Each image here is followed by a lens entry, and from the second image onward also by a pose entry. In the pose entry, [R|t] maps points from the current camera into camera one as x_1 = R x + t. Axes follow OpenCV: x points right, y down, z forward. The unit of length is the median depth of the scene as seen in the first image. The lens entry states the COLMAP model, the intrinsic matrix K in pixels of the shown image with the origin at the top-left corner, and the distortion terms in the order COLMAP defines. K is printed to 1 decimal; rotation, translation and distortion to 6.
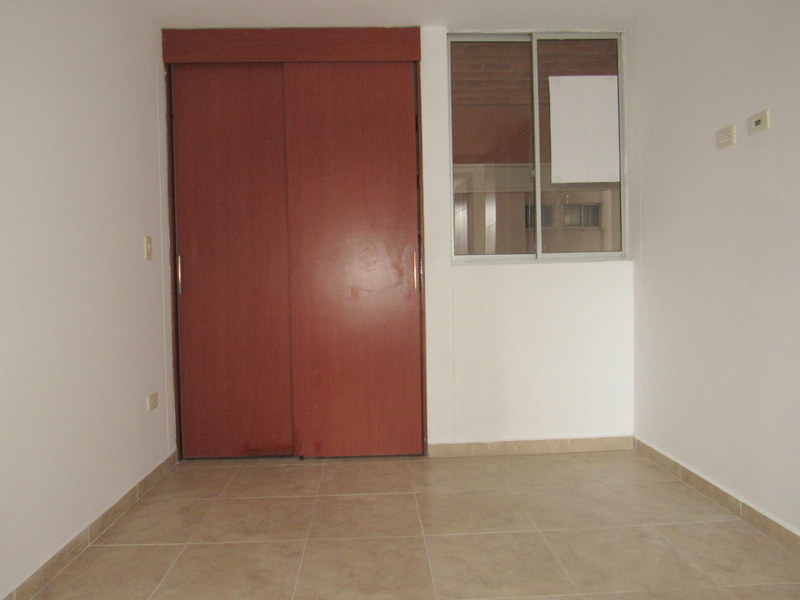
lens RADIAL K [[570.0, 0, 401.0], [0, 570.0, 298.4], [0, 0, 1]] dist [-0.021084, 0.006776]
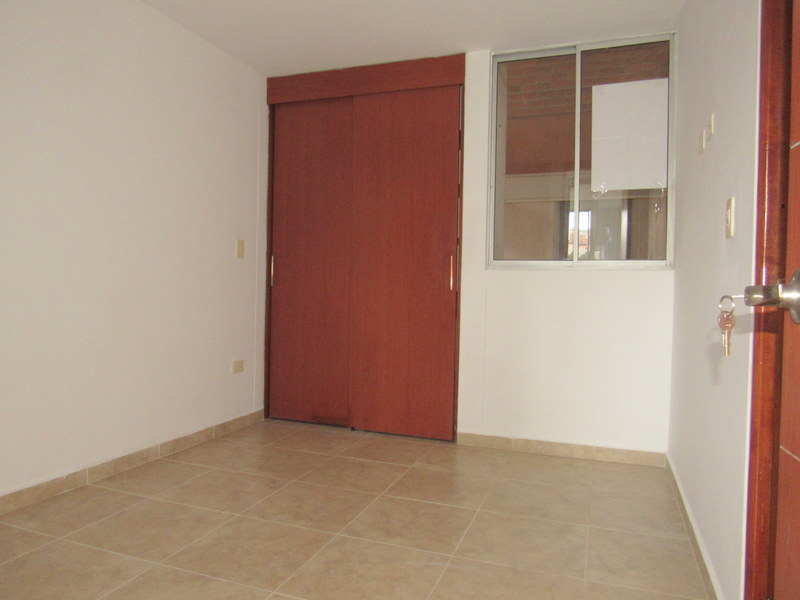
lens RADIAL K [[570.0, 0, 398.2], [0, 570.0, 298.8], [0, 0, 1]] dist [-0.021084, 0.006776]
pose [[0.922725, 0.048304, -0.382420, 0.353428], [-0.052527, 0.998619, -0.000603, 0.007033], [0.381863, 0.020644, 0.923988, -0.060121]]
